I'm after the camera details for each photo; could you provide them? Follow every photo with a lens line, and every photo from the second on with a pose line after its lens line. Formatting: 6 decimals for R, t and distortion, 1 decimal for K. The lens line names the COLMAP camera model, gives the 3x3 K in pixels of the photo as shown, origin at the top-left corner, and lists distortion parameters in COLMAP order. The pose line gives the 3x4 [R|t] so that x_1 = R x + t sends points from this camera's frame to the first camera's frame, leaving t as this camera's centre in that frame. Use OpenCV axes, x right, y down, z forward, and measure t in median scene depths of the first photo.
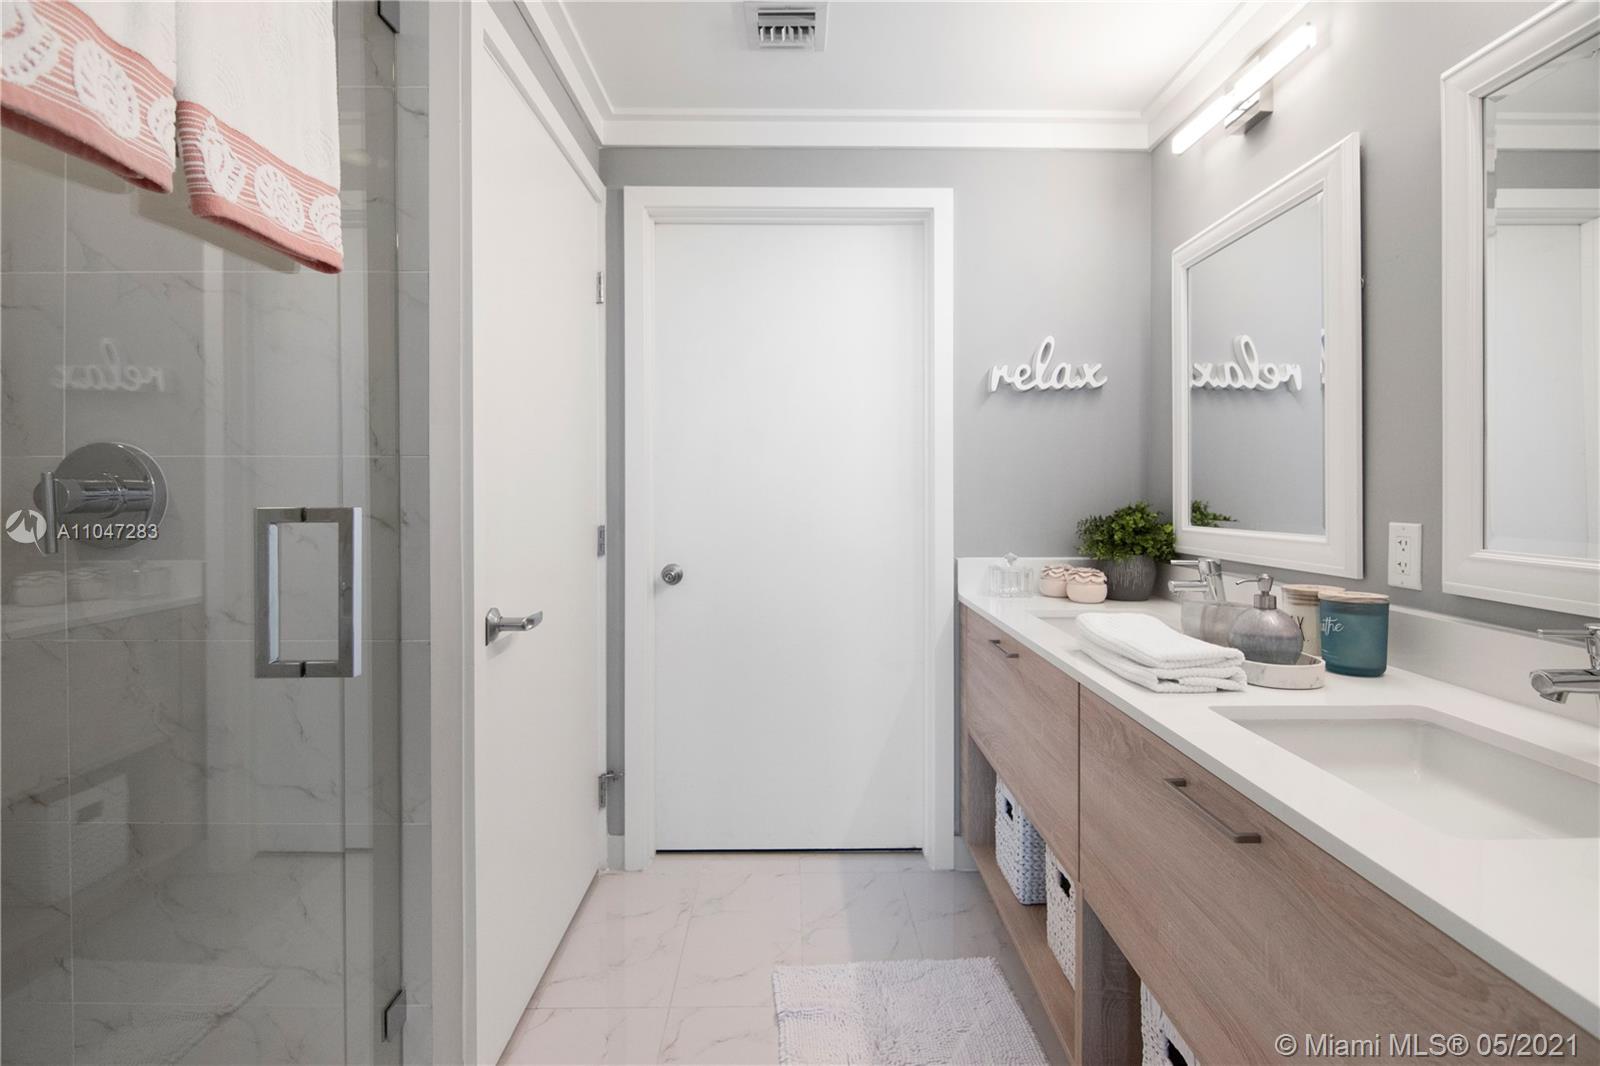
lens RADIAL K [[765.9, 0, 806.0], [0, 765.9, 502.7], [0, 0, 1]] dist [0.001944, -0.008949]
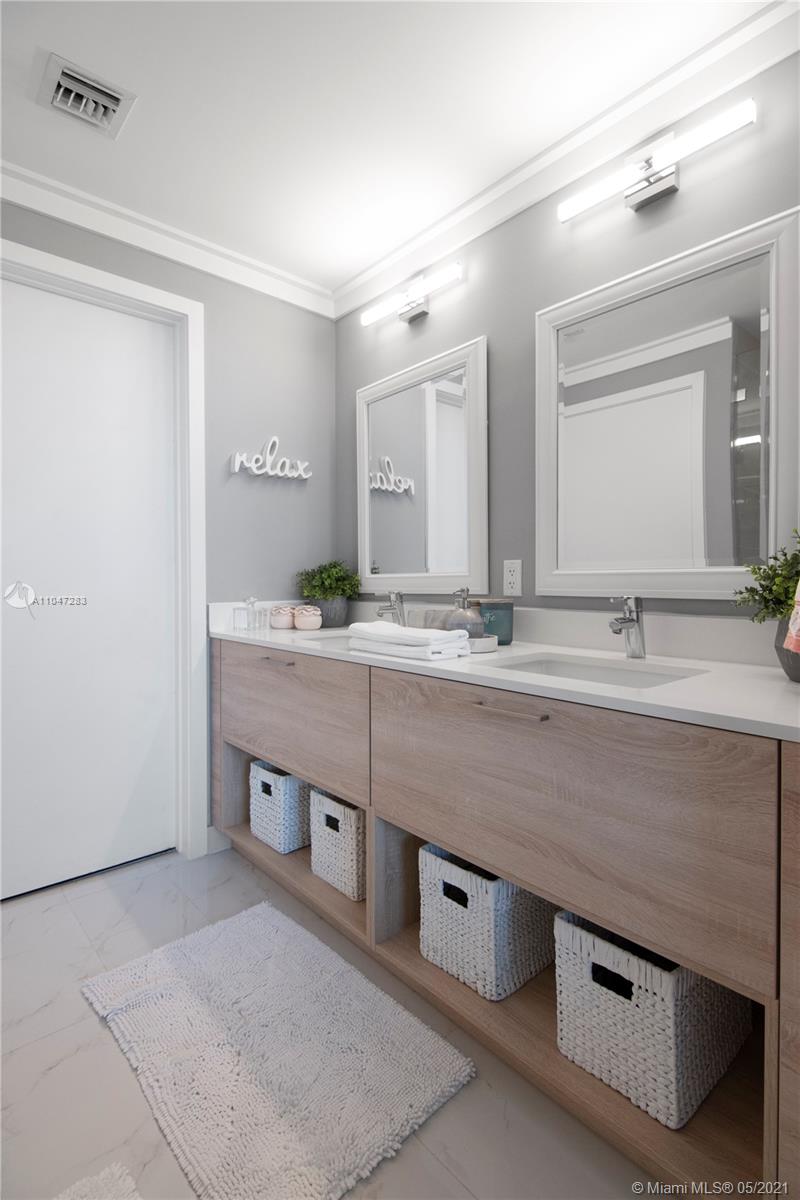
lens RADIAL K [[574.4, 0, 395.9], [0, 574.4, 596.1], [0, 0, 1]] dist [0.001944, -0.008949]
pose [[0.757350, -0.013755, 0.652864, -0.196889], [0.012406, 0.999901, 0.006675, 0.063163], [-0.652891, 0.003044, 0.757446, 0.101580]]
